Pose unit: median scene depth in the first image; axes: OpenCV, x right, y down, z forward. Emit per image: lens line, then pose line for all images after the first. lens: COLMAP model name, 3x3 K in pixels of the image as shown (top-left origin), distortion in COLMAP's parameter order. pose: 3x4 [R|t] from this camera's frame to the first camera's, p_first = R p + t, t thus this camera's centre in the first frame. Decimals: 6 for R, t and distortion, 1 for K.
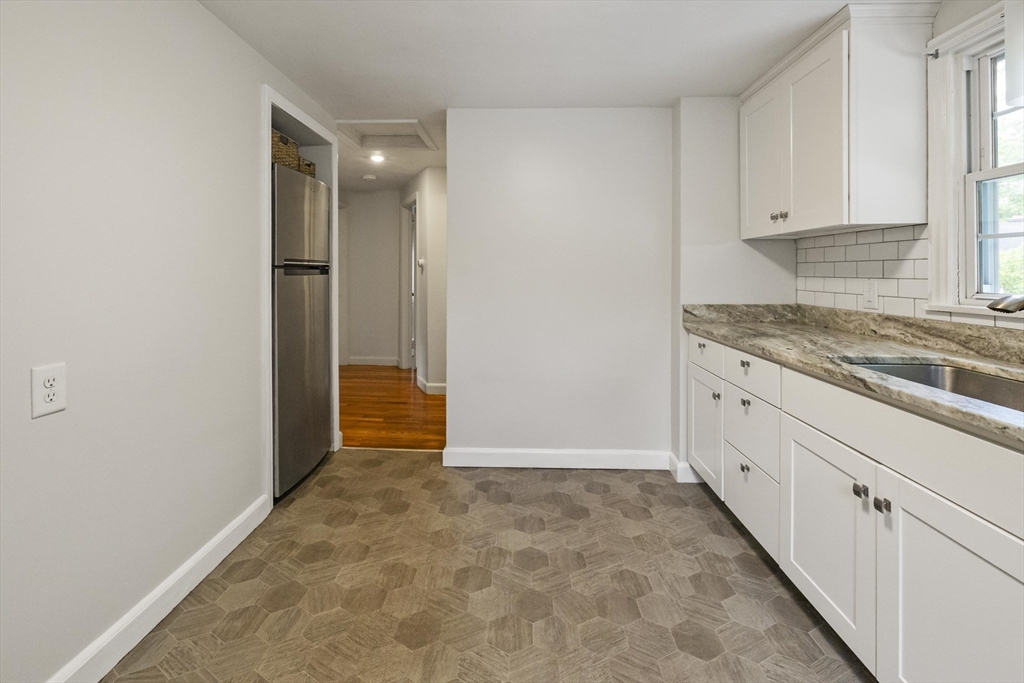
lens RADIAL K [[449.9, 0, 512.8], [0, 449.9, 276.9], [0, 0, 1]] dist [-0.000222, -0.000028]
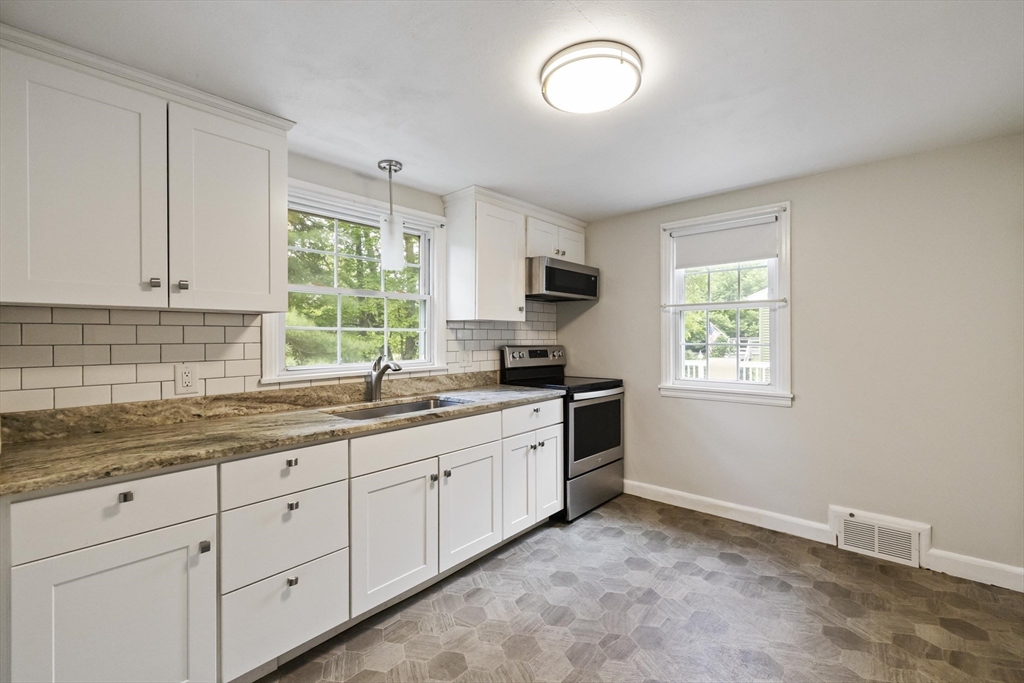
lens RADIAL K [[441.2, 0, 513.8], [0, 441.2, 334.9], [0, 0, 1]] dist [-0.000272, 0.000010]
pose [[-0.767674, 0.005460, 0.640818, -0.351338], [0.010791, 0.999932, 0.004407, -0.052511], [-0.640750, 0.010298, -0.767680, 1.301822]]
